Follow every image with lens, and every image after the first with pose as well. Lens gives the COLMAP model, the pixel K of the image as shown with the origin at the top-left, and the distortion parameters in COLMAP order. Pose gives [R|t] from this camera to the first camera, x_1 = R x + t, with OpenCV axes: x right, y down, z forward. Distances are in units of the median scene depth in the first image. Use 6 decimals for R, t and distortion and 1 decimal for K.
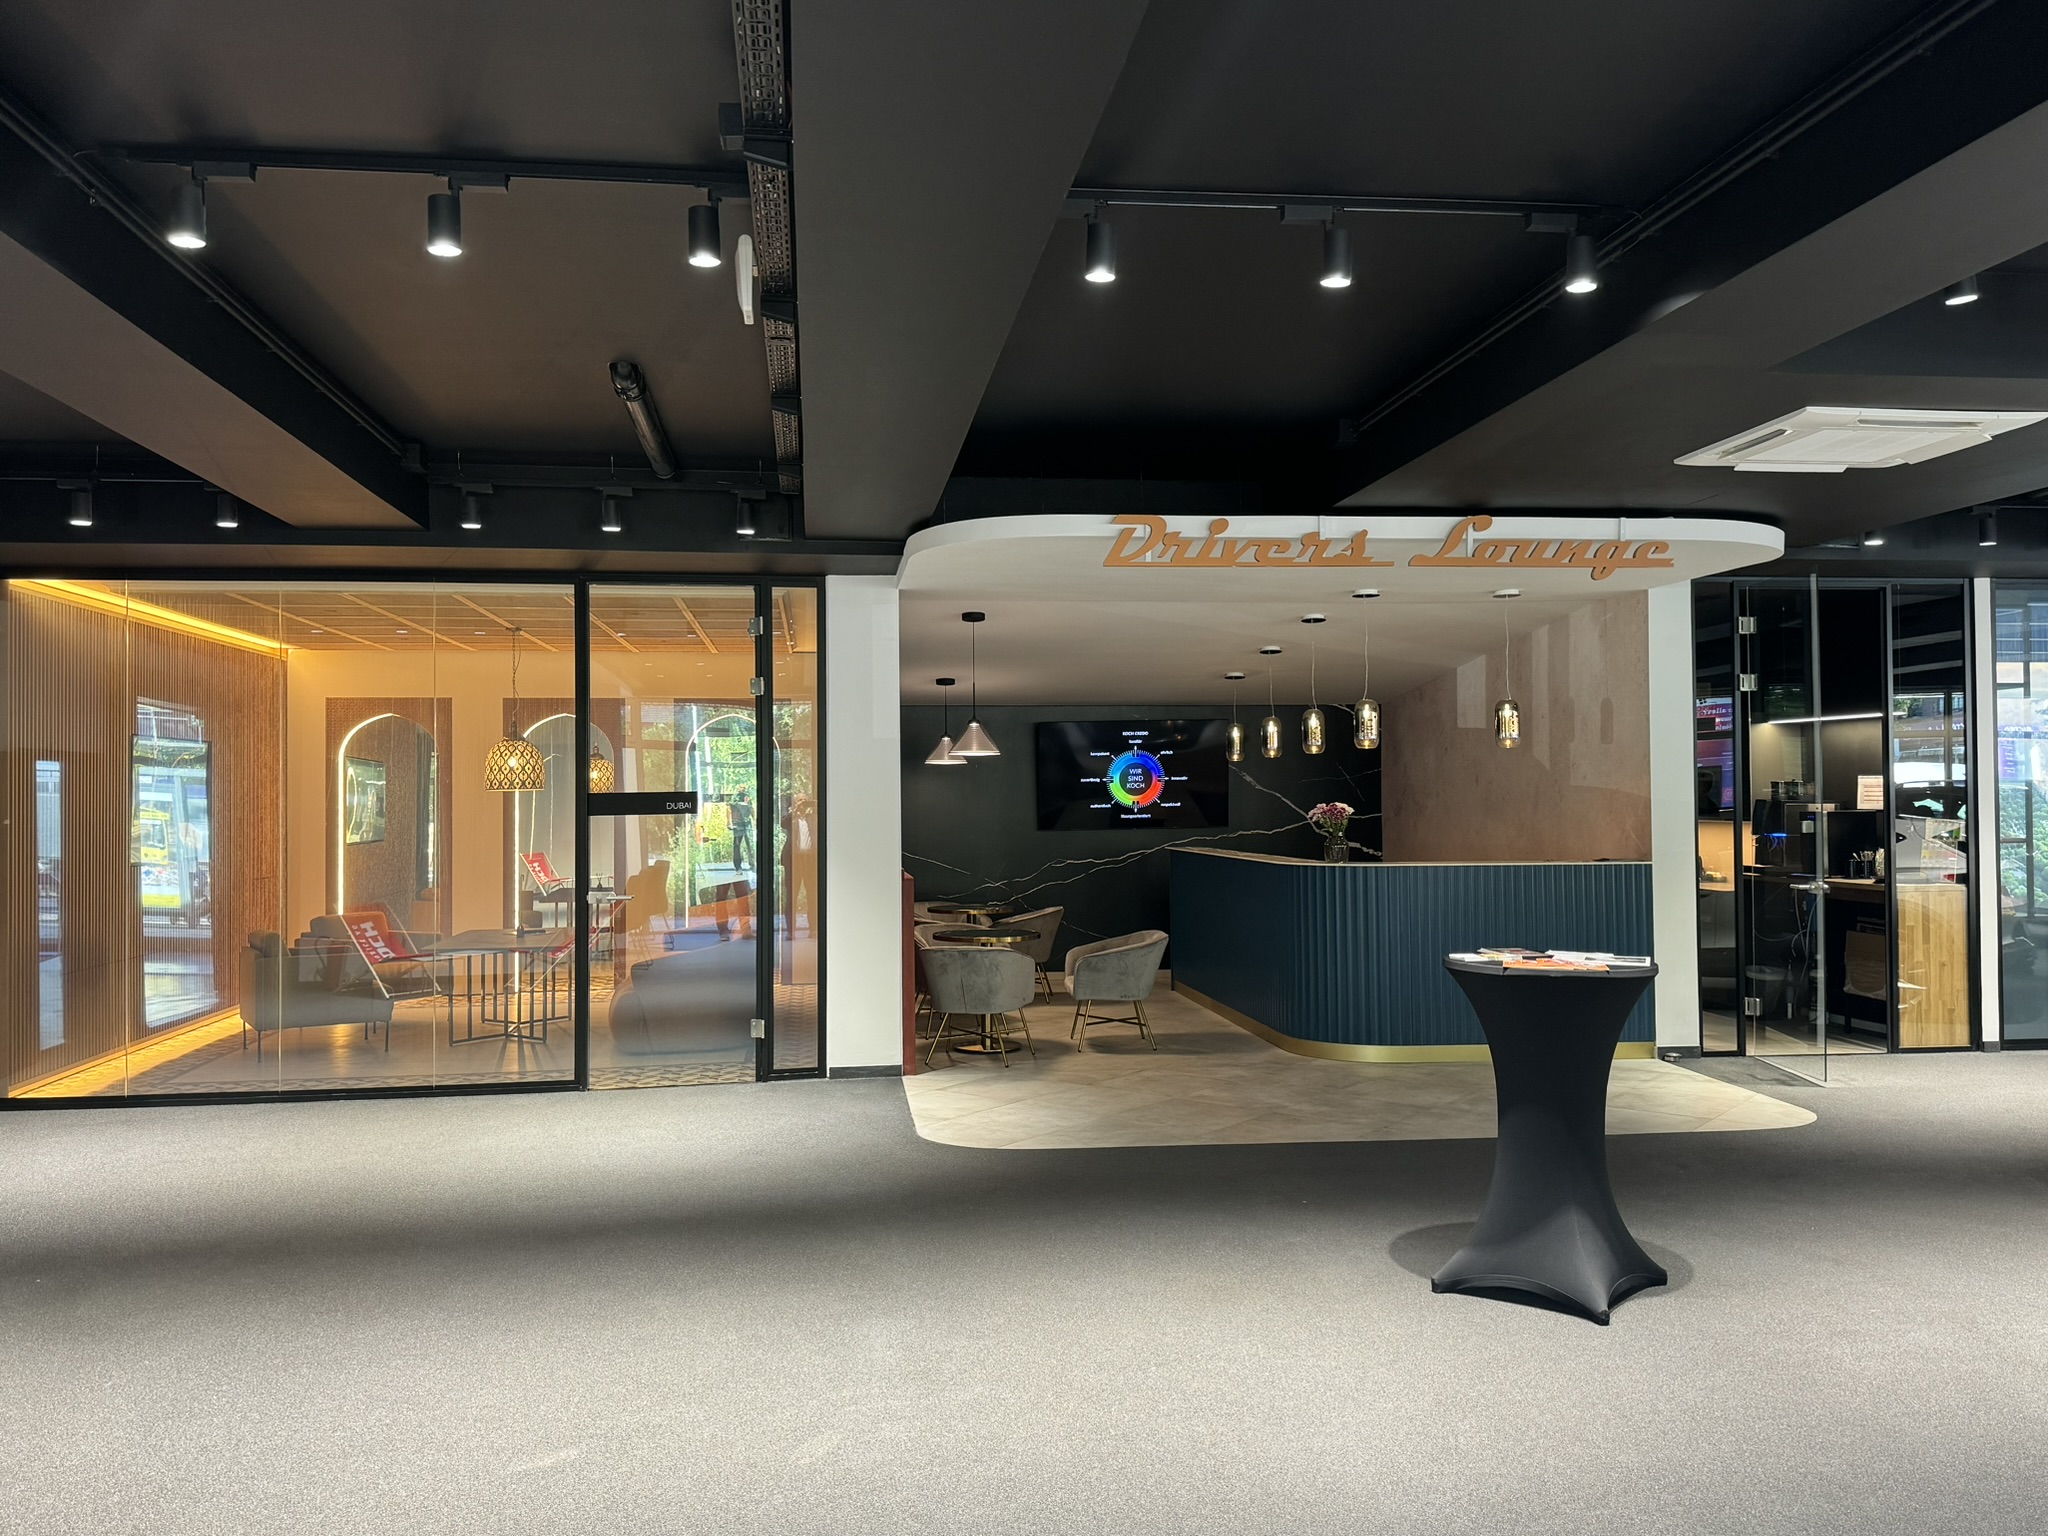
lens RADIAL K [[1643.4, 0, 1022.4], [0, 1643.4, 768.6], [0, 0, 1]] dist [0.085167, -0.112067]
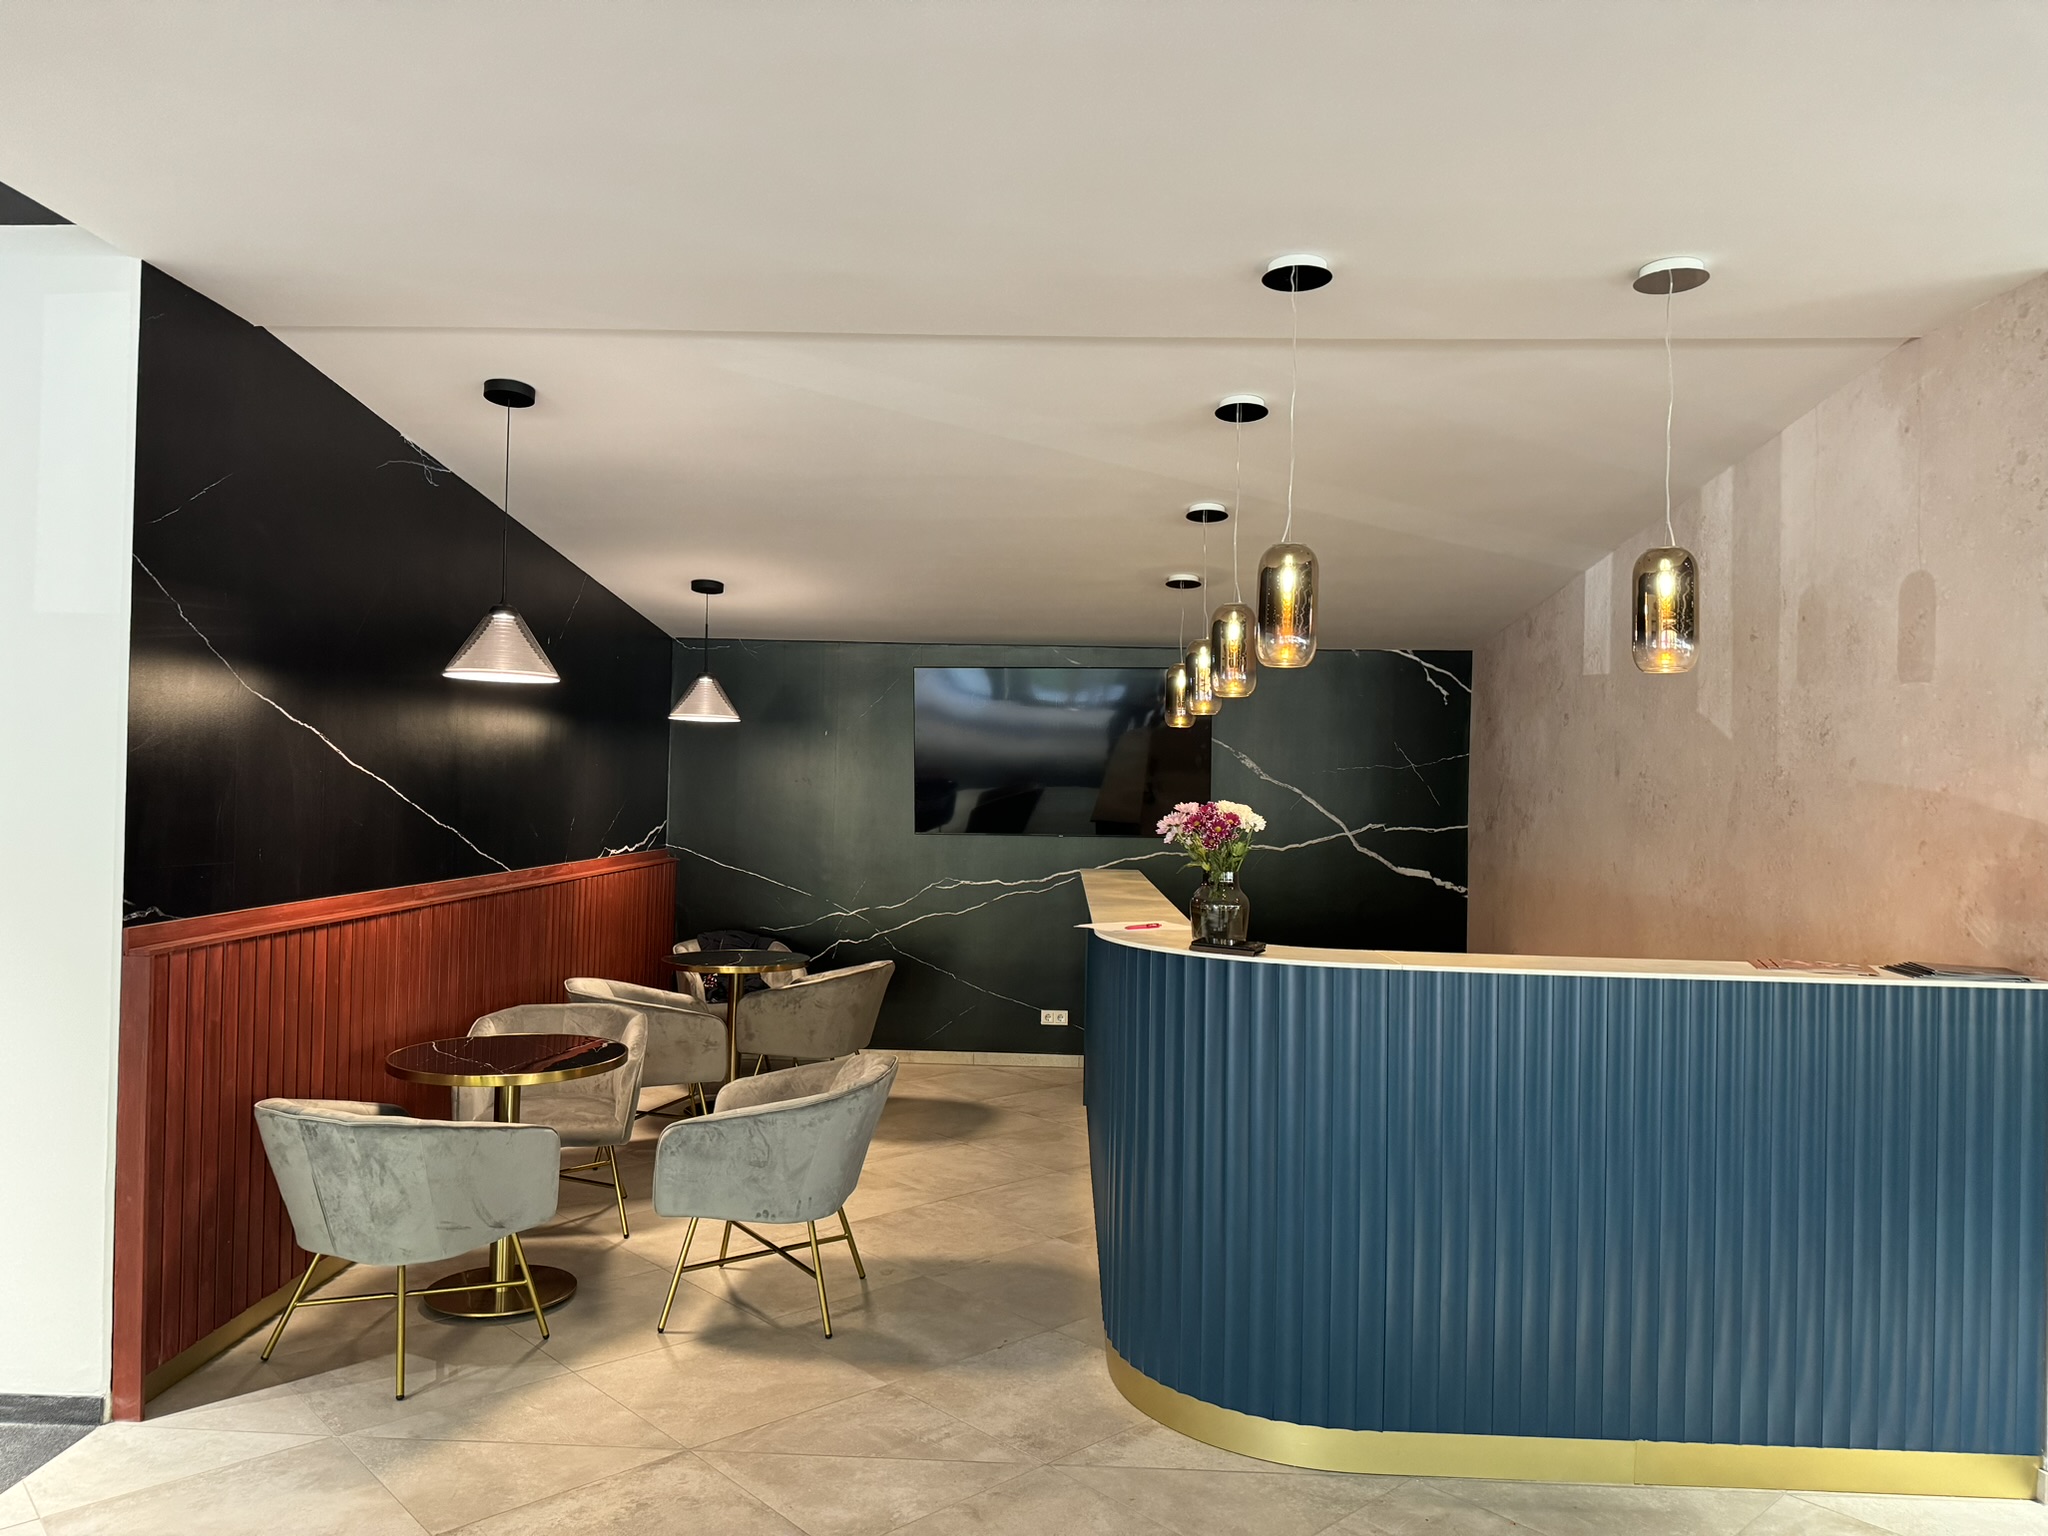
lens RADIAL K [[1434.5, 0, 1013.9], [0, 1434.5, 762.6], [0, 0, 1]] dist [0.023816, -0.028691]
pose [[0.986797, 0.027091, -0.159677, 0.190252], [-0.027561, 0.999620, -0.000728, 0.012249], [0.159597, 0.005119, 0.987169, 0.617032]]
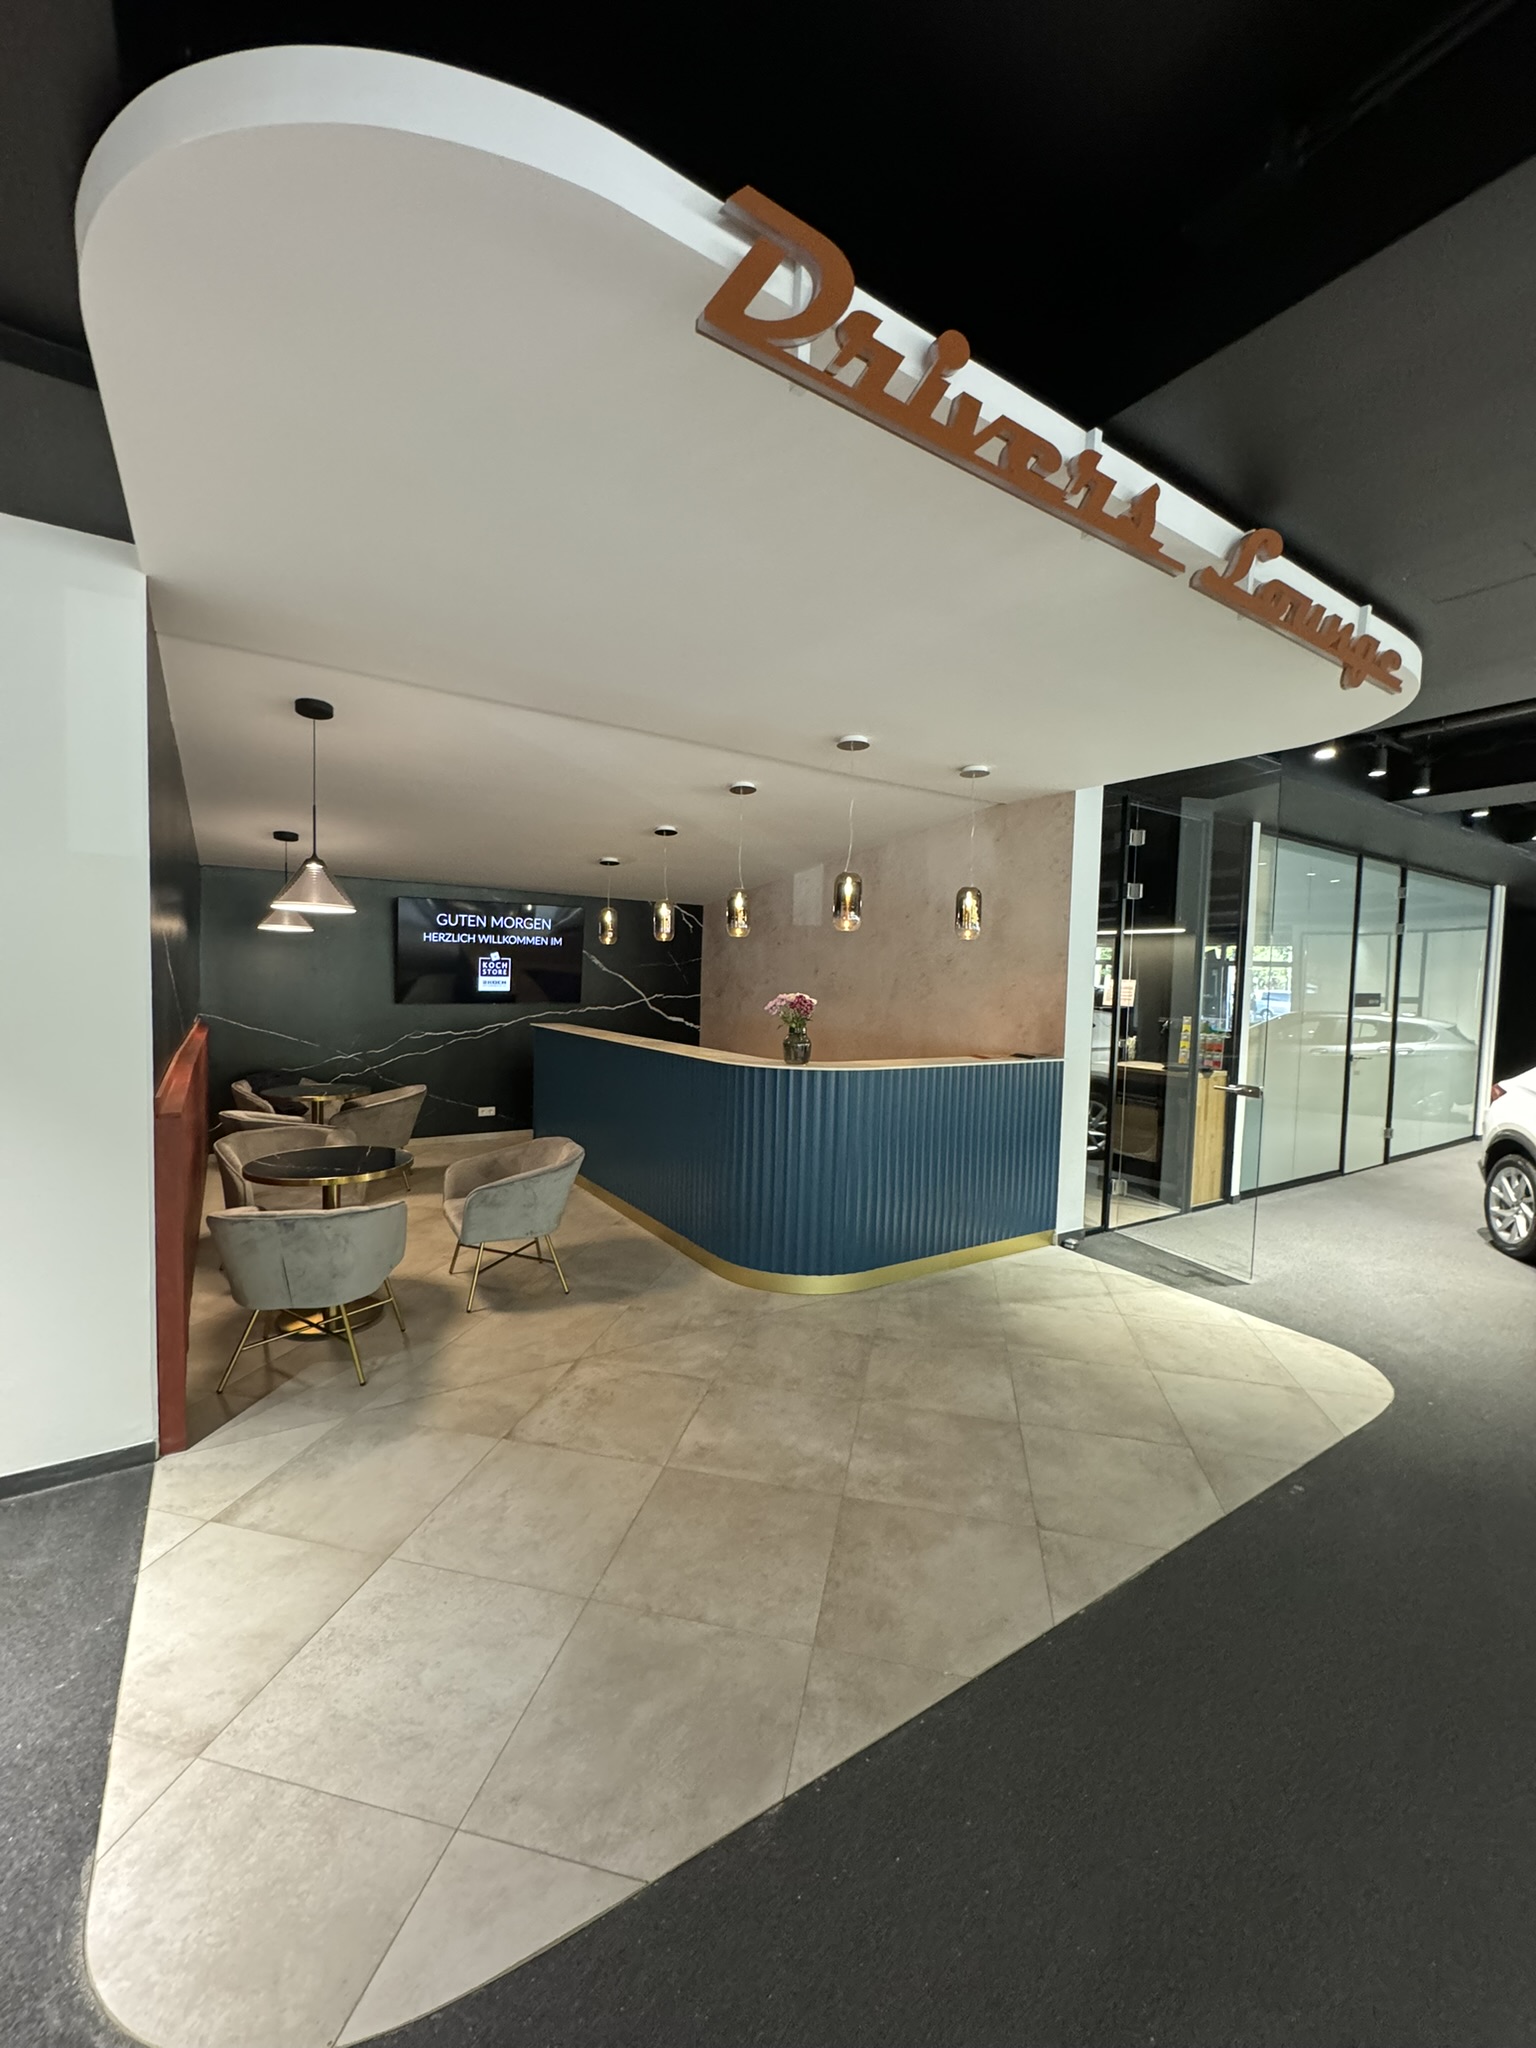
lens RADIAL K [[814.7, 0, 769.4], [0, 814.7, 1022.2], [0, 0, 1]] dist [-0.003085, 0.000437]
pose [[0.896145, 0.009765, 0.443655, -0.008680], [-0.043397, 0.996894, 0.065717, 0.008202], [-0.441635, -0.078145, 0.893785, 0.610057]]
